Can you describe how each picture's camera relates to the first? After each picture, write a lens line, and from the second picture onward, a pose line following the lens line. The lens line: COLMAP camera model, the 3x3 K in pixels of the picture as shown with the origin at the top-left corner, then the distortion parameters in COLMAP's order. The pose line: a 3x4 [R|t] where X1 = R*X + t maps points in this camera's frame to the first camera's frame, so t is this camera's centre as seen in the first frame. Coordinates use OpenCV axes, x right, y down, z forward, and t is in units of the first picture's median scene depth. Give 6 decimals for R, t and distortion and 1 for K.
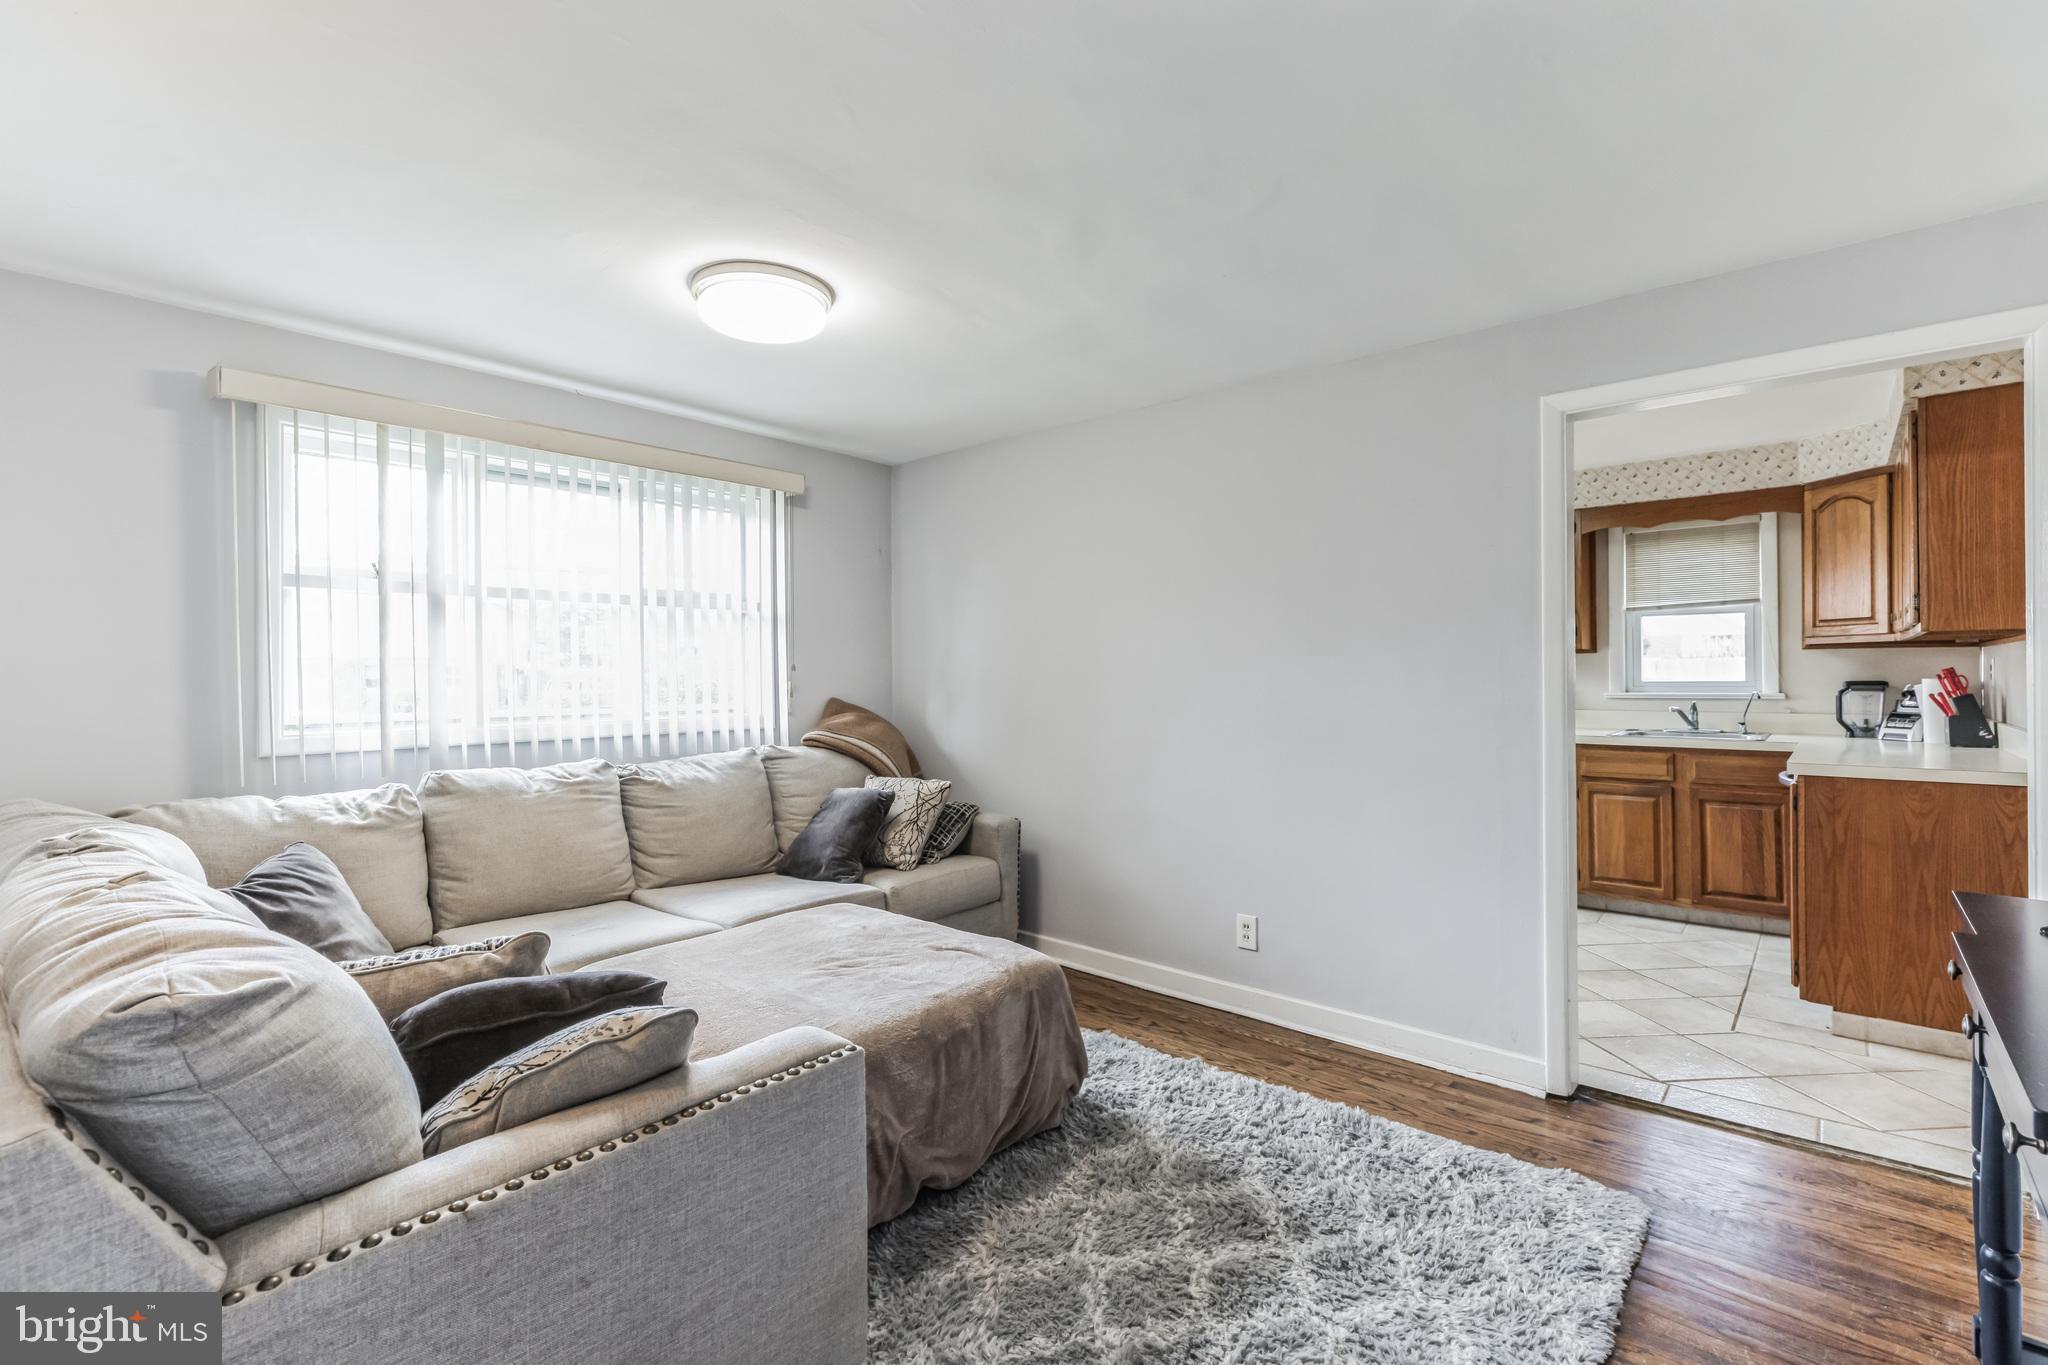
lens RADIAL K [[926.5, 0, 1020.1], [0, 926.5, 665.4], [0, 0, 1]] dist [0.002963, 0.000639]
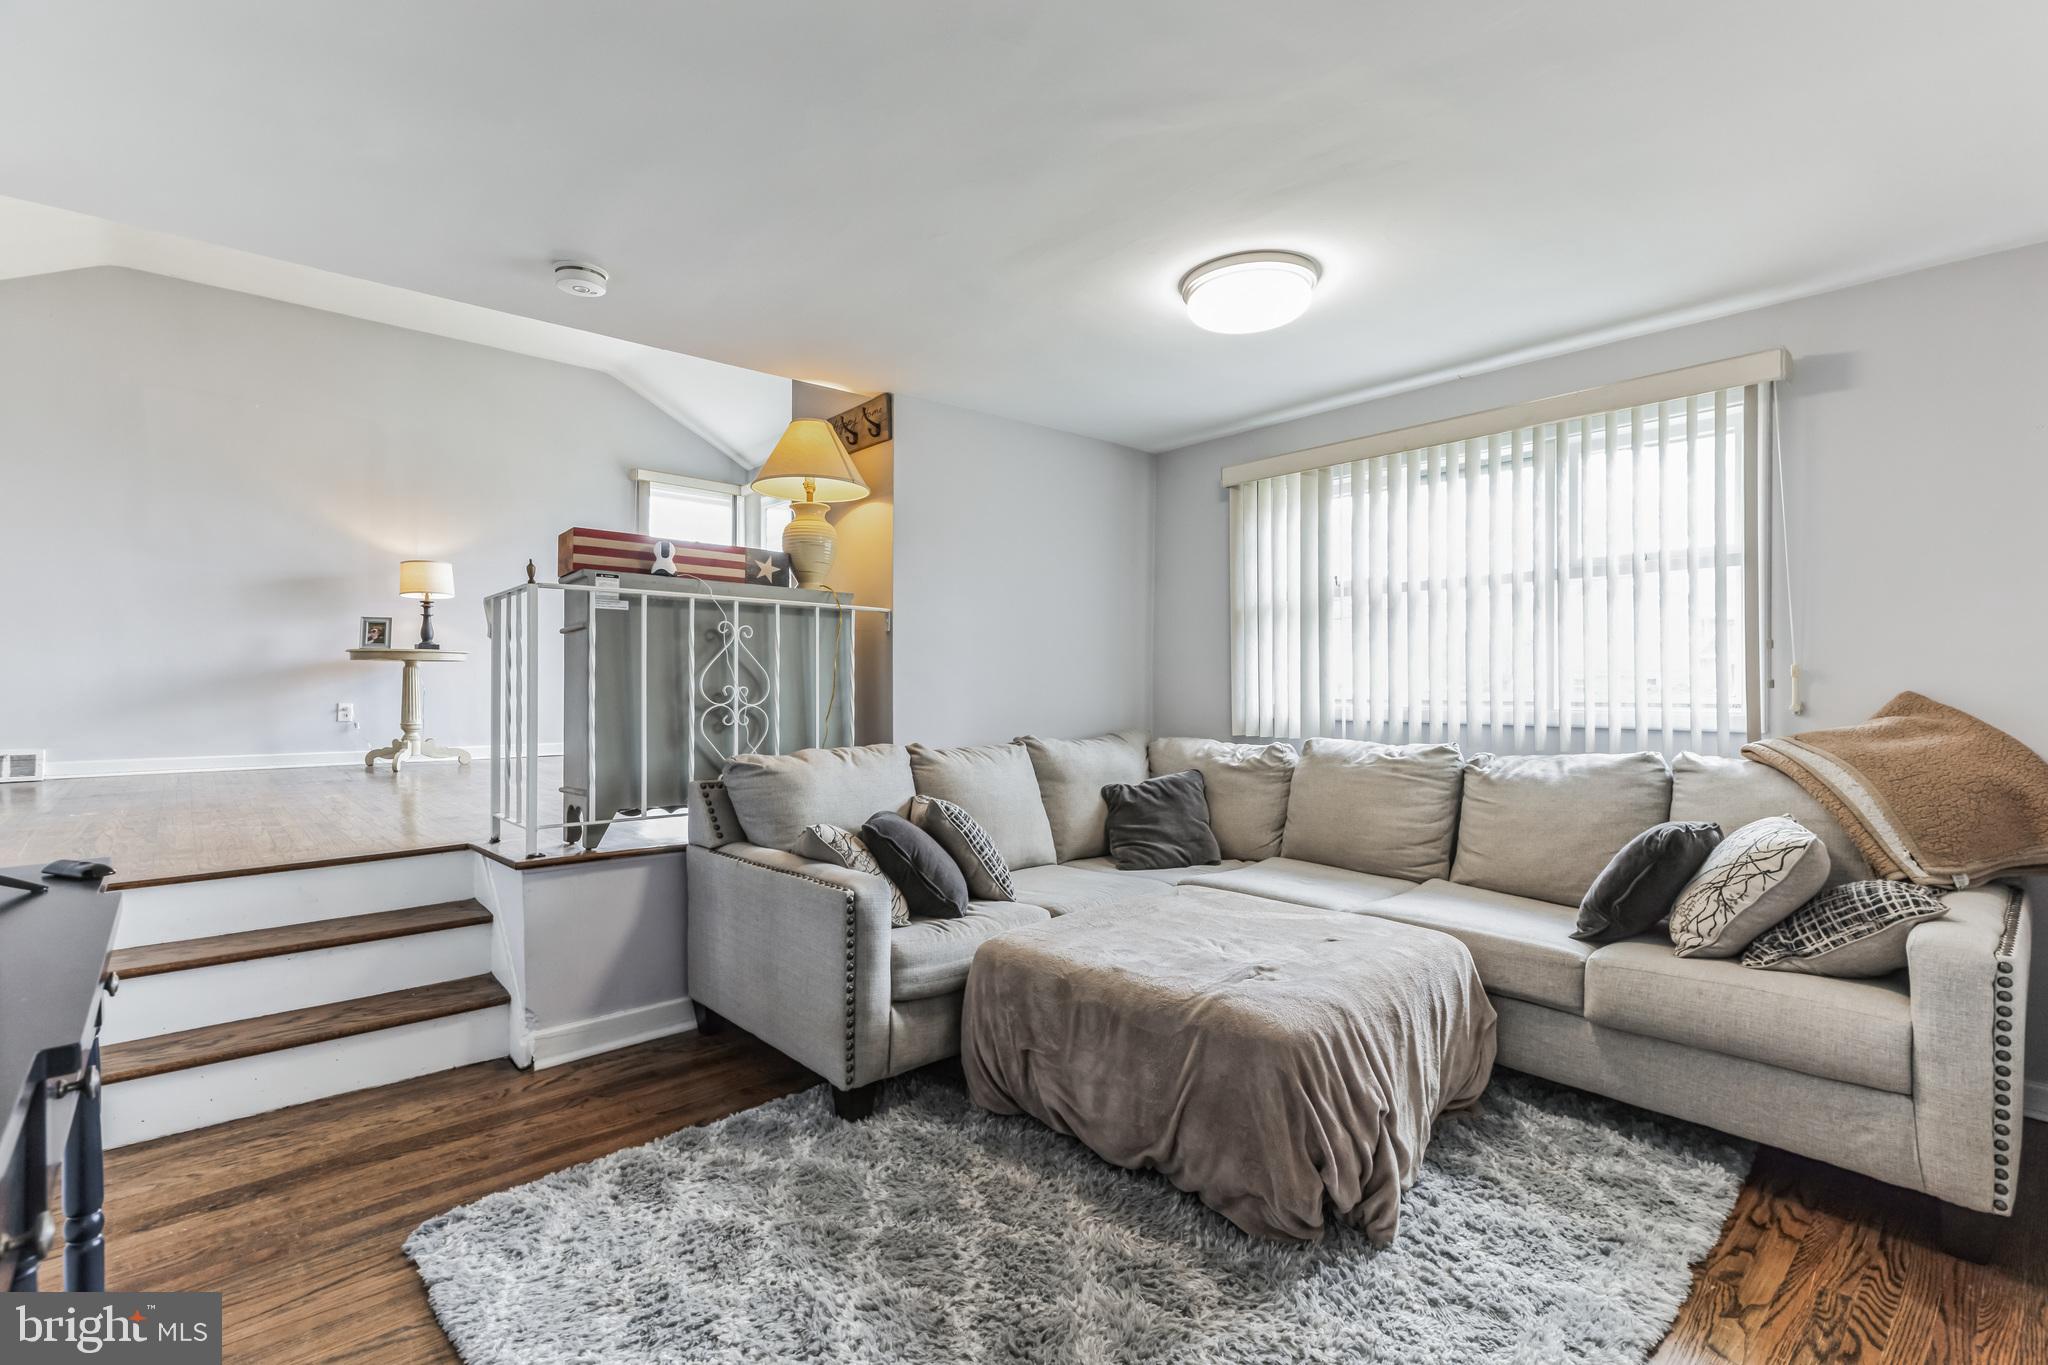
lens RADIAL K [[935.3, 0, 1024.0], [0, 935.3, 682.5], [0, 0, 1]] dist [0.003010, 0.000680]
pose [[-0.119513, 0.001395, -0.992832, 0.463727], [0.012497, 0.999922, -0.000100, 0.022001], [0.992754, -0.012420, -0.119521, 0.510641]]
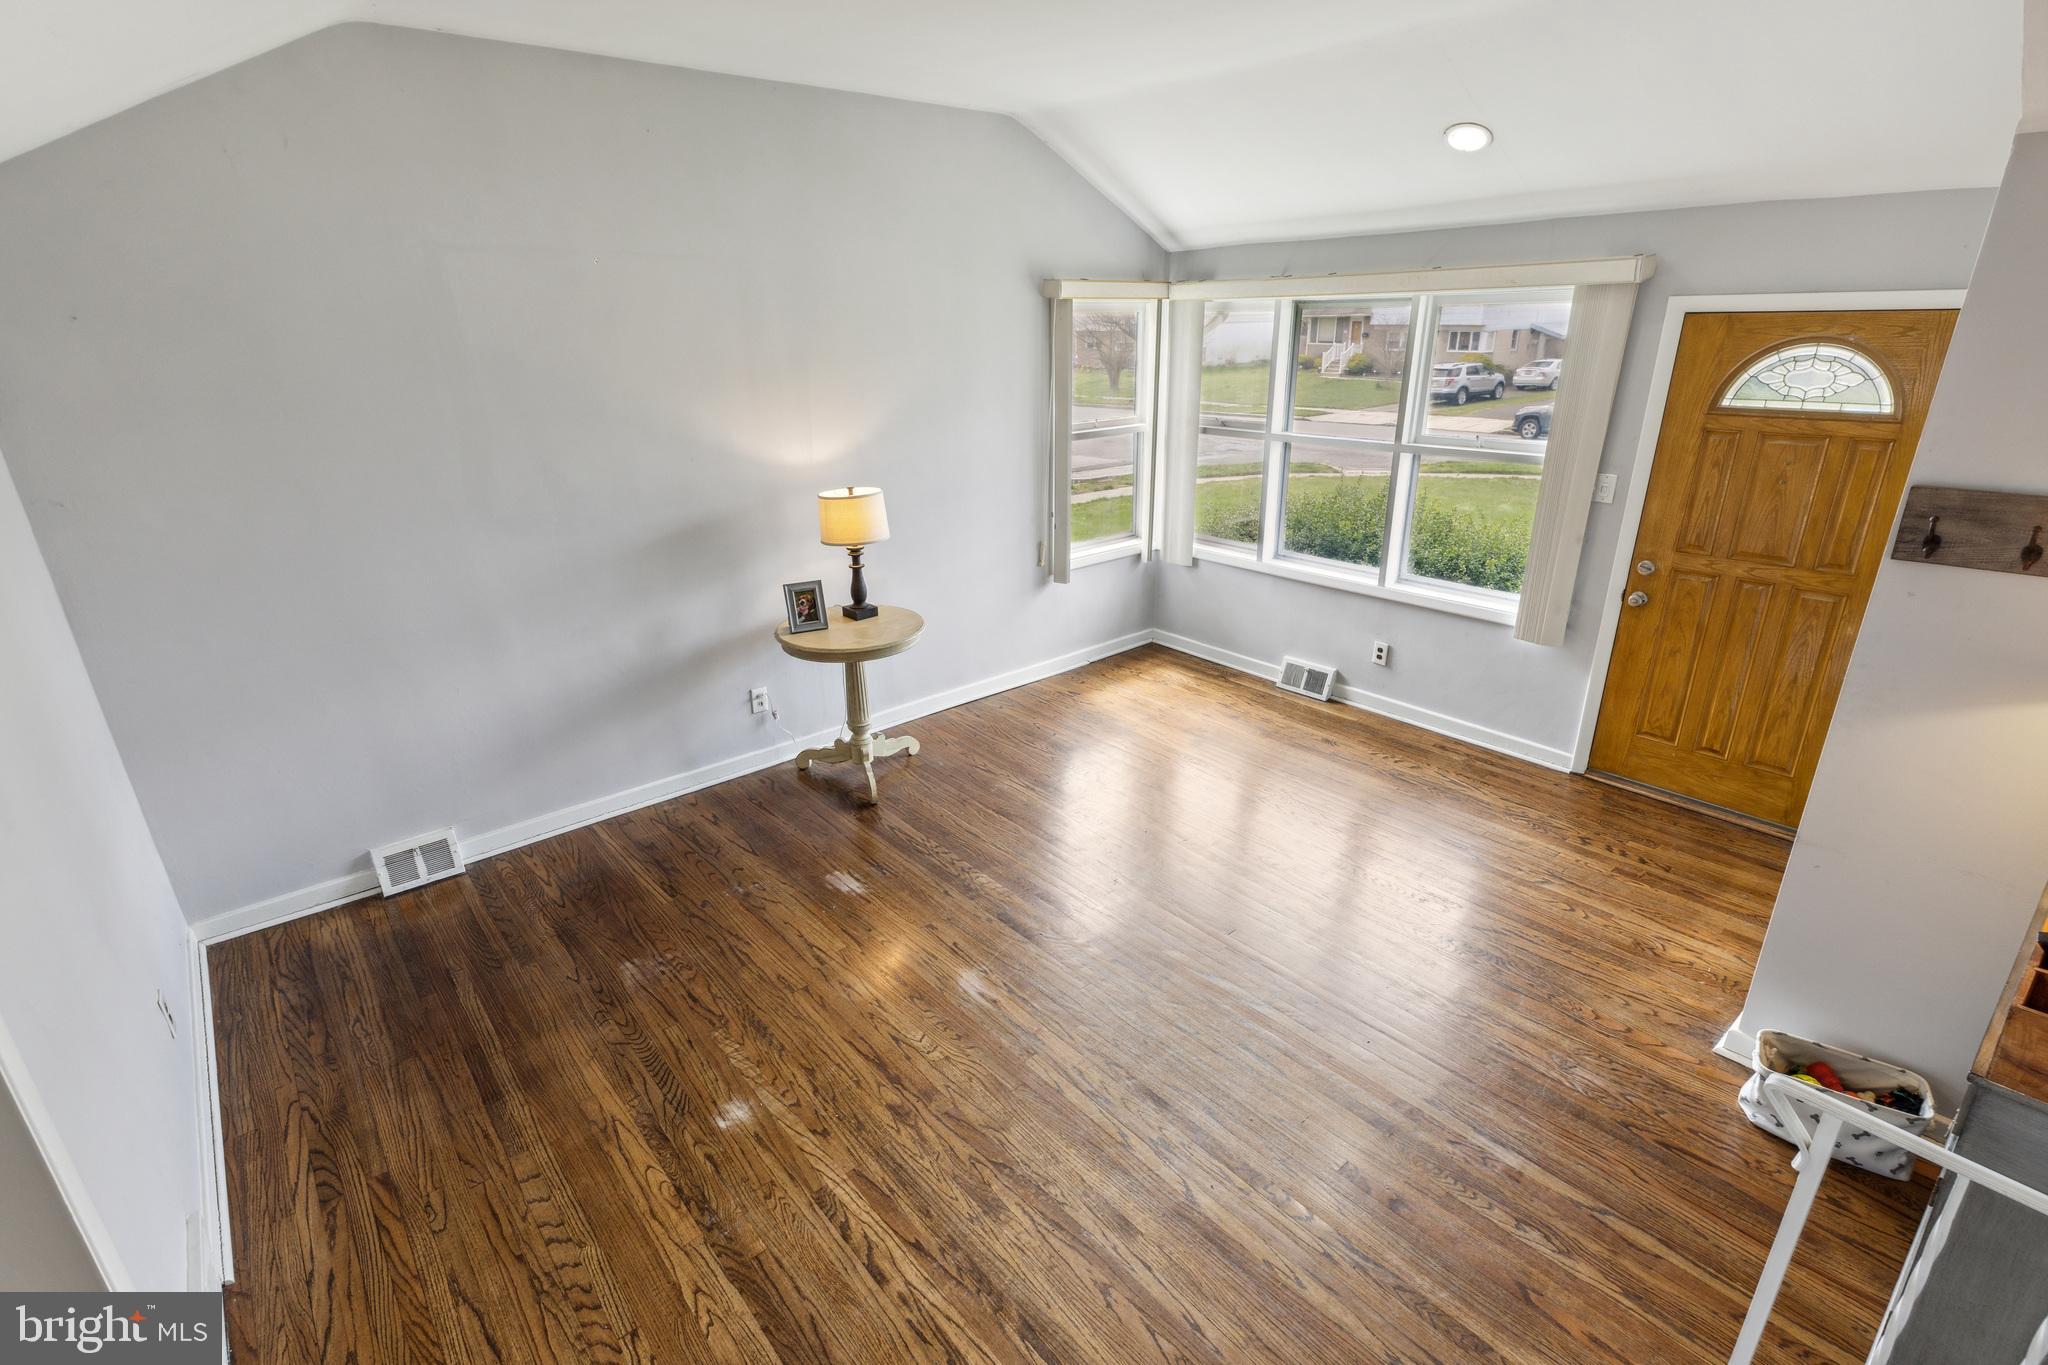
lens RADIAL K [[960.9, 0, 1020.5], [0, 960.9, 684.1], [0, 0, 1]] dist [0.003173, 0.000681]
pose [[-0.145137, 0.360885, -0.921248, 0.109871], [0.028836, 0.932254, 0.360653, -0.338259], [0.988991, 0.025779, -0.145711, -0.240337]]
